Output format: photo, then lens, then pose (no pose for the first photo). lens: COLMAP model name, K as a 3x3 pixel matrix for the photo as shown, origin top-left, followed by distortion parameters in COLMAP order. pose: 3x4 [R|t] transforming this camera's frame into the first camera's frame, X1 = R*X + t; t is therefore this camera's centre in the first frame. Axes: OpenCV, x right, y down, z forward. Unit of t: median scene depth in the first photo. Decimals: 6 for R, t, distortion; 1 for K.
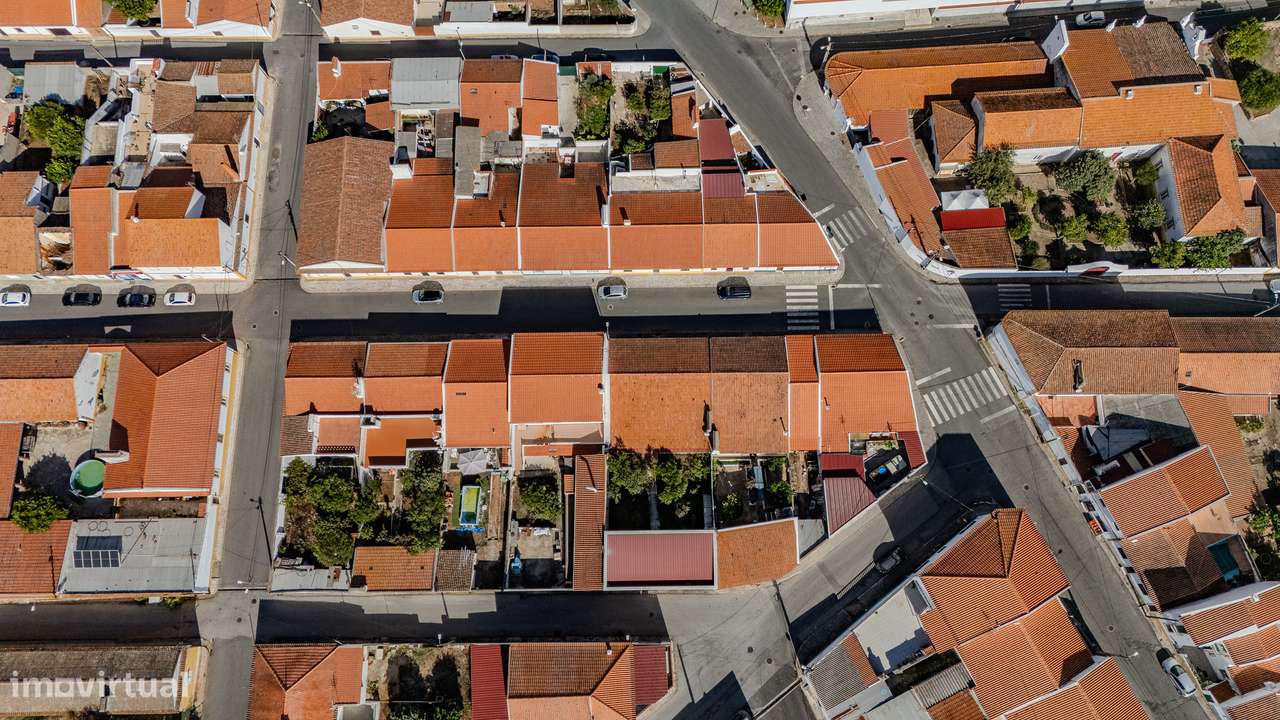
lens RADIAL K [[1023.0, 0, 640.0], [0, 1023.0, 360.0], [0, 0, 1]] dist [0.048028, -0.075875]
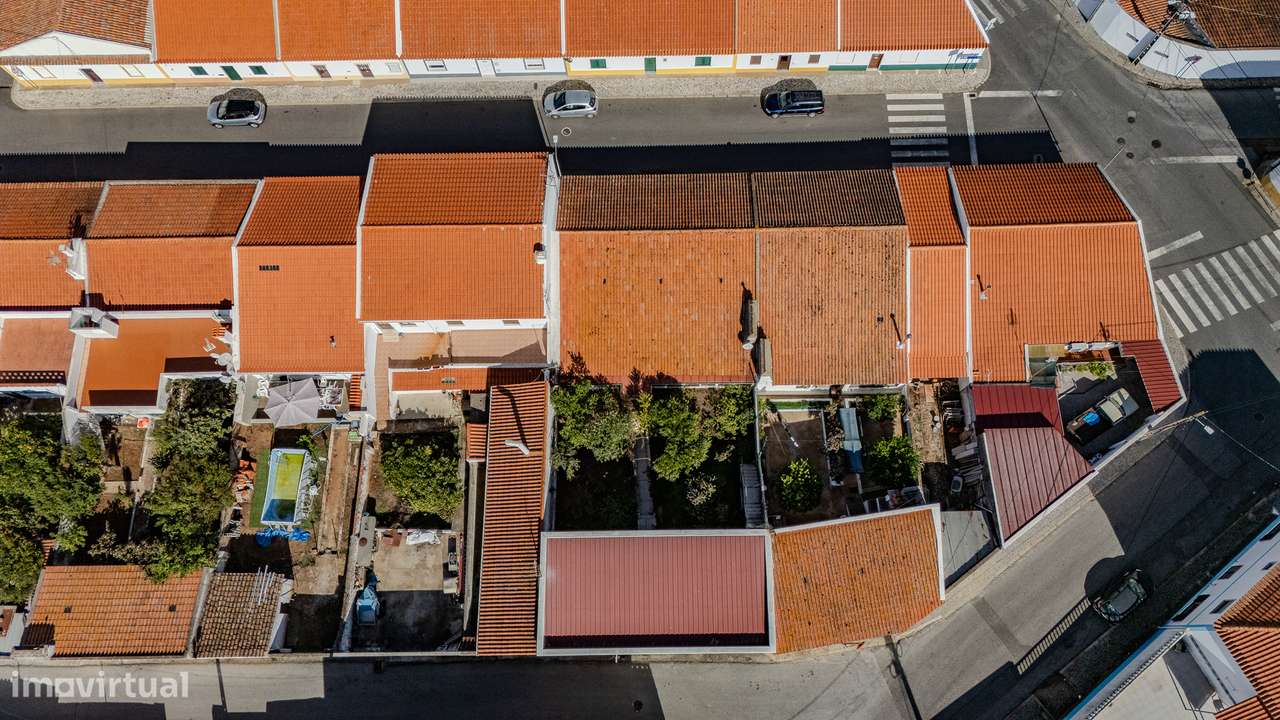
lens RADIAL K [[1023.0, 0, 640.0], [0, 1023.0, 360.0], [0, 0, 1]] dist [0.048028, -0.075875]
pose [[0.999999, 0.001063, -0.000684, 0.011669], [-0.001095, 0.998782, -0.049329, 0.104255], [0.000631, 0.049330, 0.998782, 0.485781]]
